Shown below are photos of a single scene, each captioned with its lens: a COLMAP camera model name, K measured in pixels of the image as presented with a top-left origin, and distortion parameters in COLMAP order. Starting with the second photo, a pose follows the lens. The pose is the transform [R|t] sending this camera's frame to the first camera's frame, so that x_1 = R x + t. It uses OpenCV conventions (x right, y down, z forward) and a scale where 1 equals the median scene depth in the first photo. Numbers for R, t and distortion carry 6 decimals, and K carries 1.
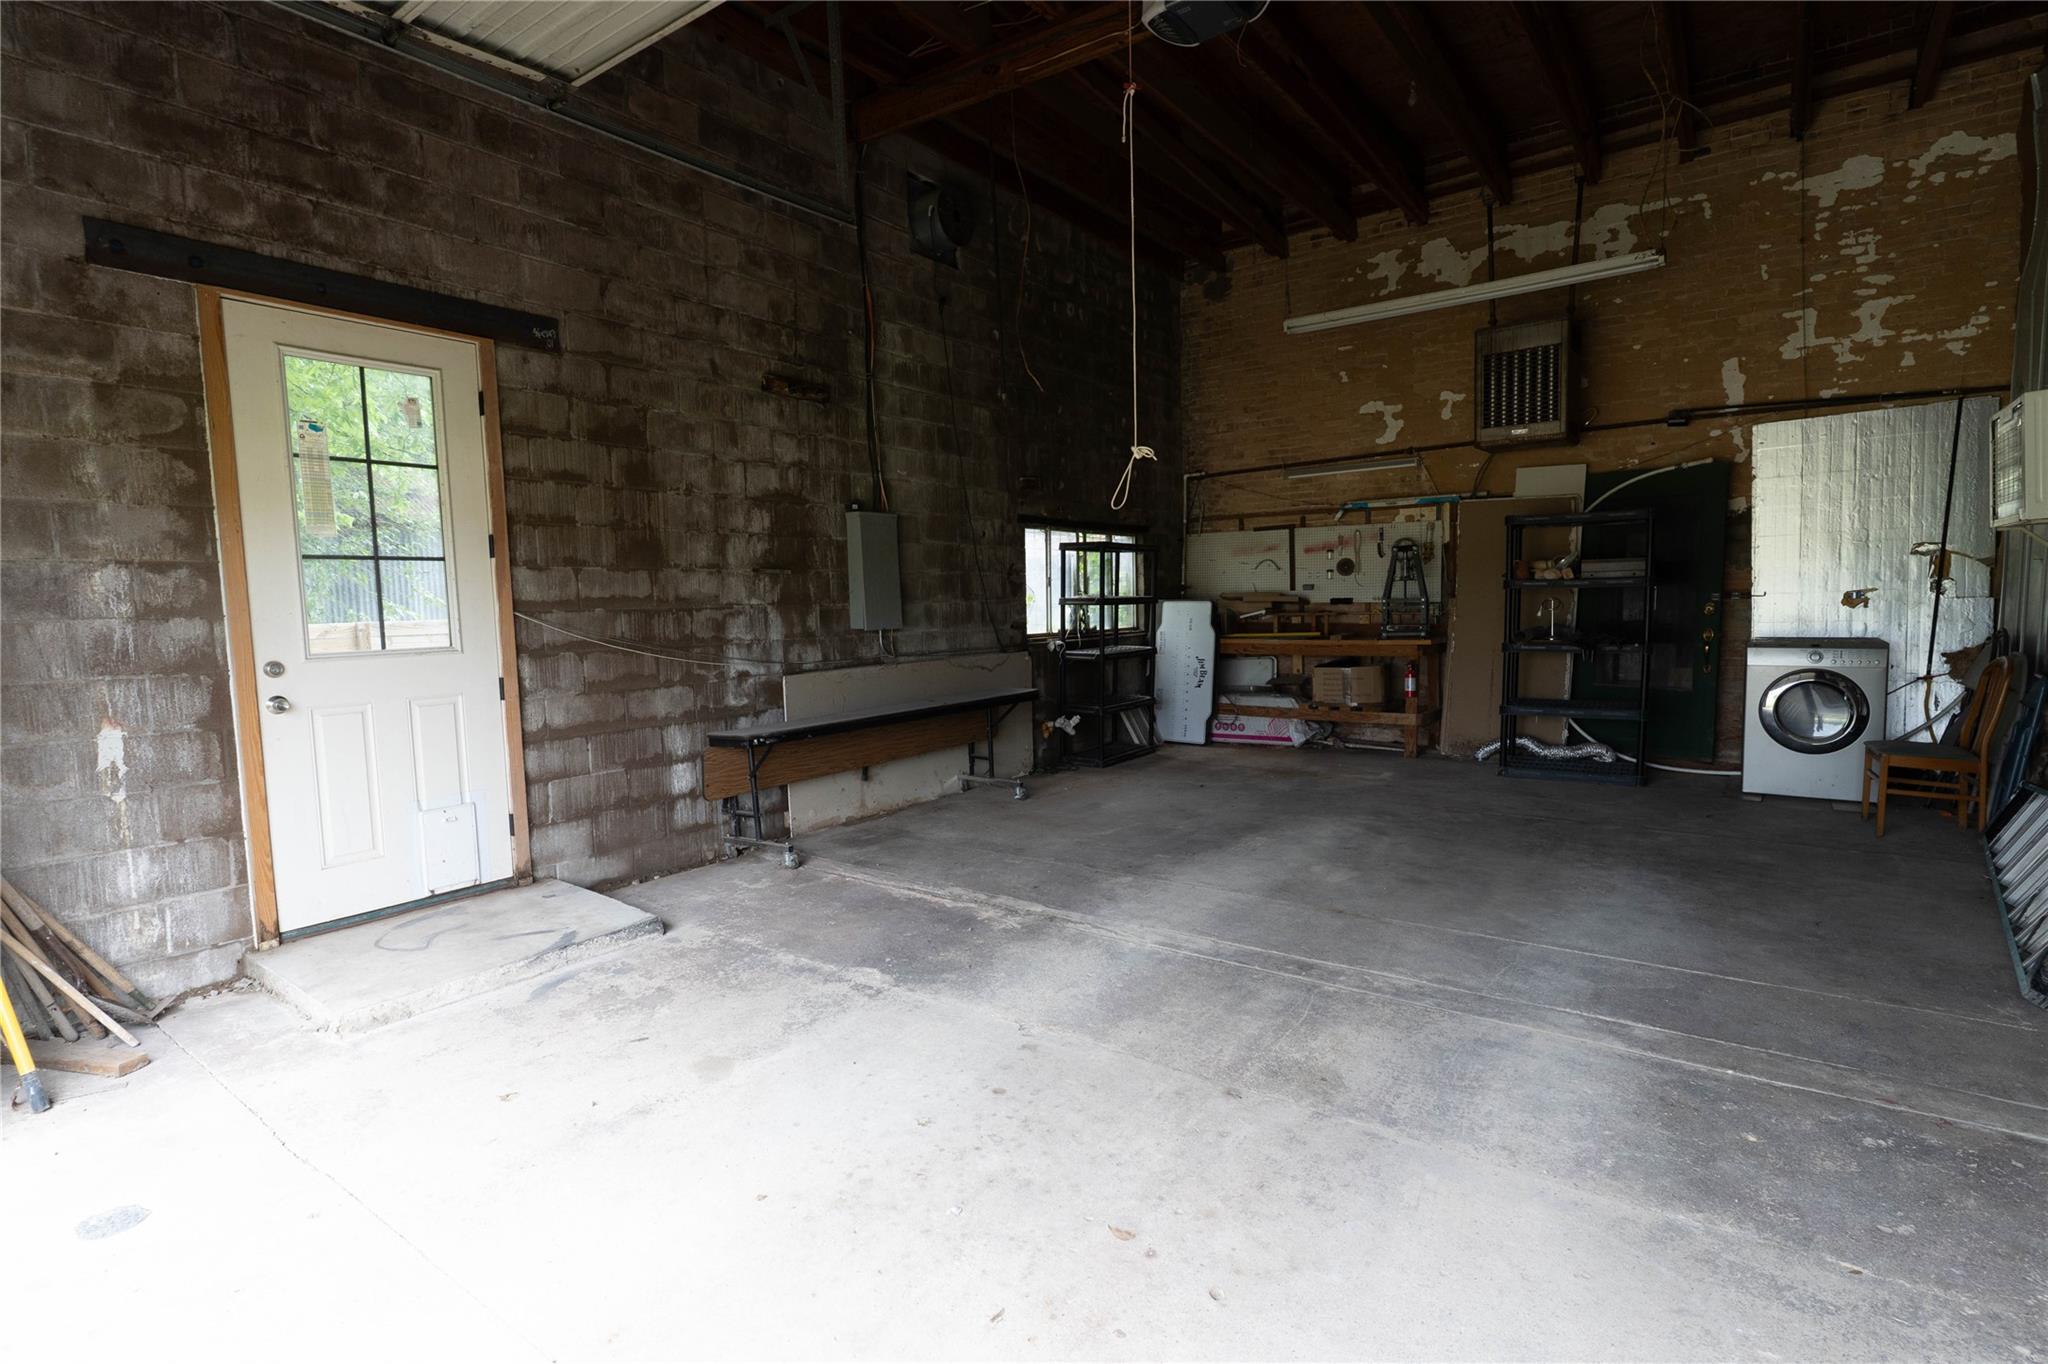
lens RADIAL K [[977.8, 0, 1020.0], [0, 977.8, 672.9], [0, 0, 1]] dist [0.000294, 0.000673]
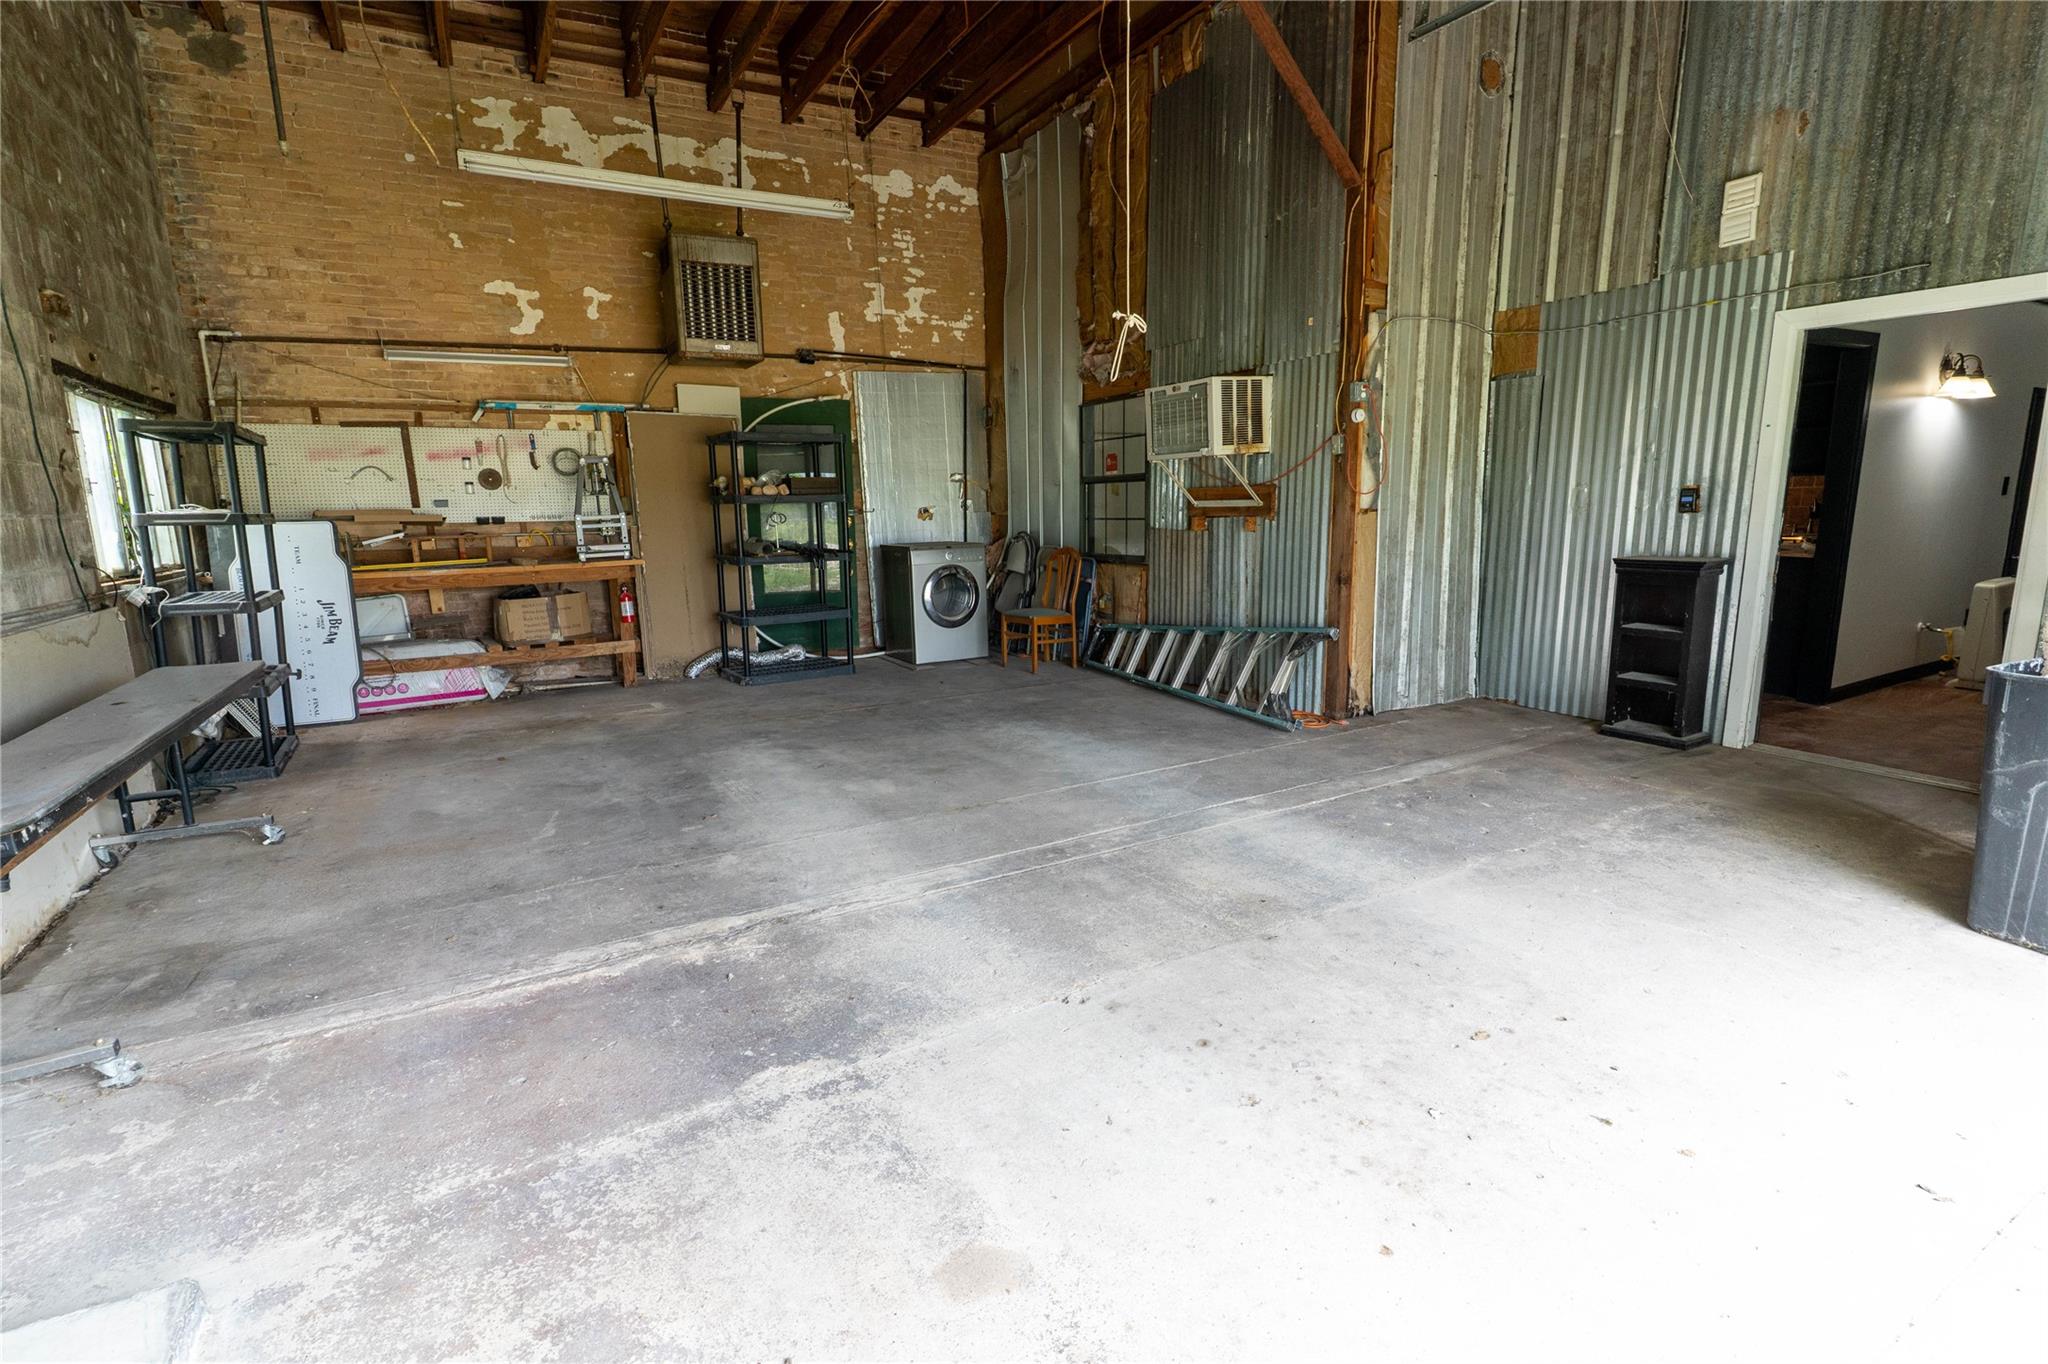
lens RADIAL K [[977.8, 0, 1020.0], [0, 977.8, 682.8], [0, 0, 1]] dist [0.000294, 0.000673]
pose [[0.402073, -0.154044, 0.902556, -0.375887], [0.084541, 0.987781, 0.130929, -0.010862], [-0.911696, 0.023660, 0.410183, 0.350585]]
